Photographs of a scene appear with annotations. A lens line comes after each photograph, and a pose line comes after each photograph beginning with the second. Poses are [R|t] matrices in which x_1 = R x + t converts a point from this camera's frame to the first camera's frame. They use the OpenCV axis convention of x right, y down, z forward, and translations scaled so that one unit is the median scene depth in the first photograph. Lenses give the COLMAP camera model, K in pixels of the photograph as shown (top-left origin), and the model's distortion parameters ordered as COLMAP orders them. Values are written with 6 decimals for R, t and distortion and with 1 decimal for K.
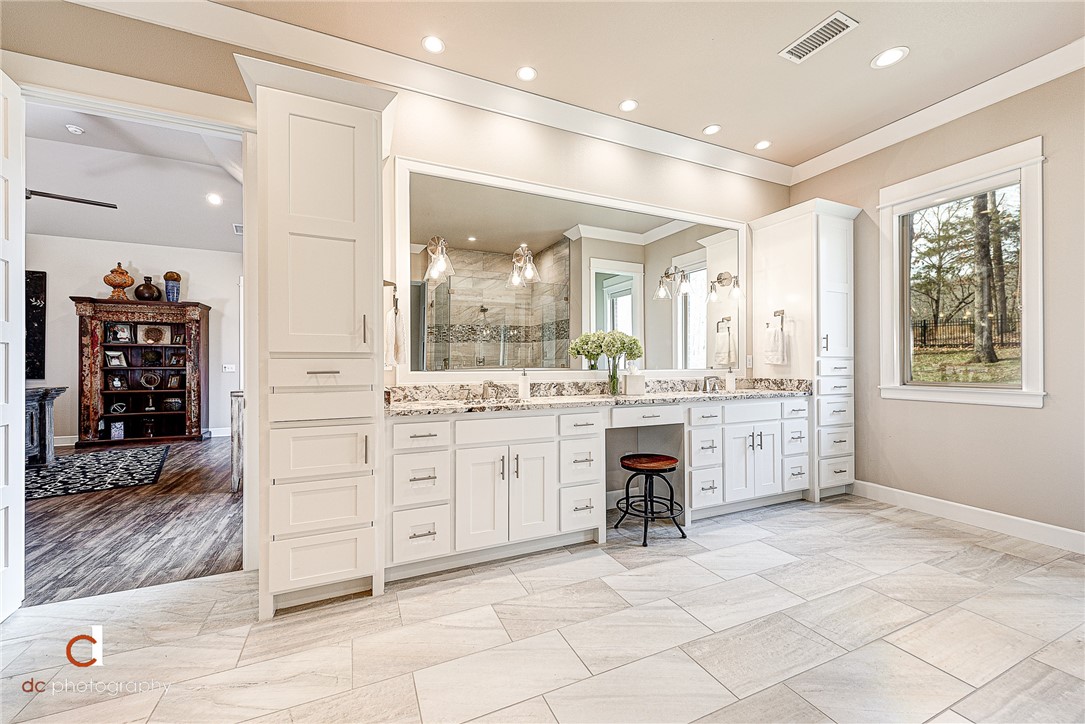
lens RADIAL K [[423.7, 0, 544.5], [0, 423.7, 362.8], [0, 0, 1]] dist [0.008730, -0.000493]
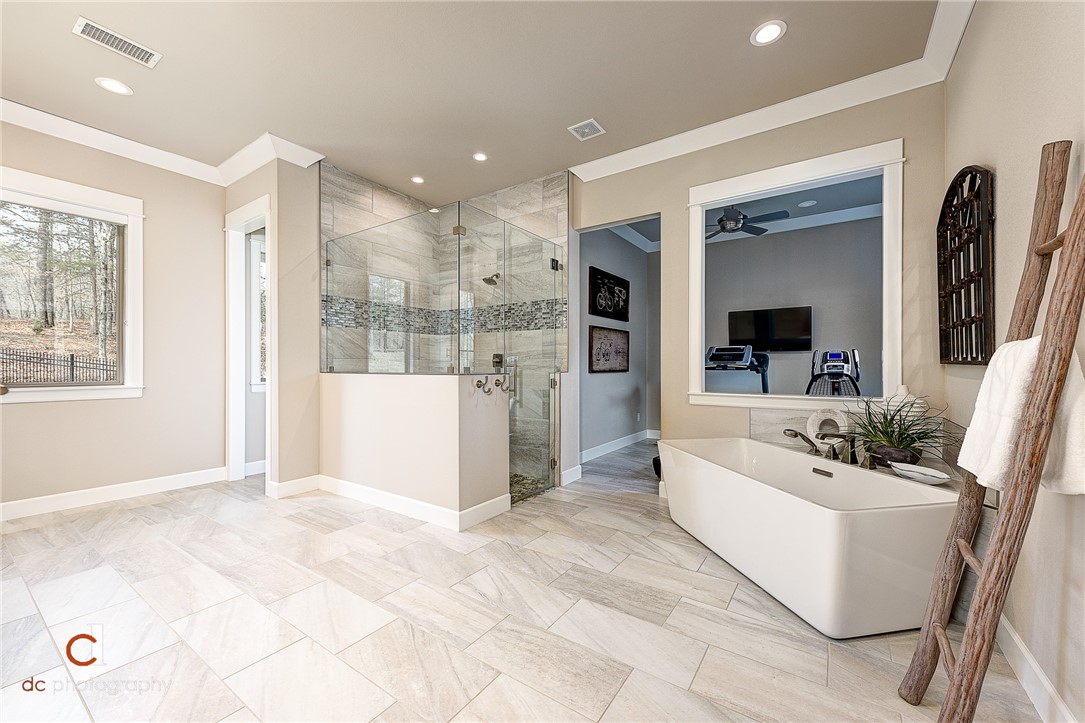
lens RADIAL K [[423.7, 0, 544.6], [0, 423.7, 362.4], [0, 0, 1]] dist [0.008730, -0.000493]
pose [[-0.516756, 0.010120, 0.856073, -0.734182], [-0.003112, 0.999901, -0.013698, 0.009150], [-0.856127, -0.009743, -0.516673, 0.641465]]
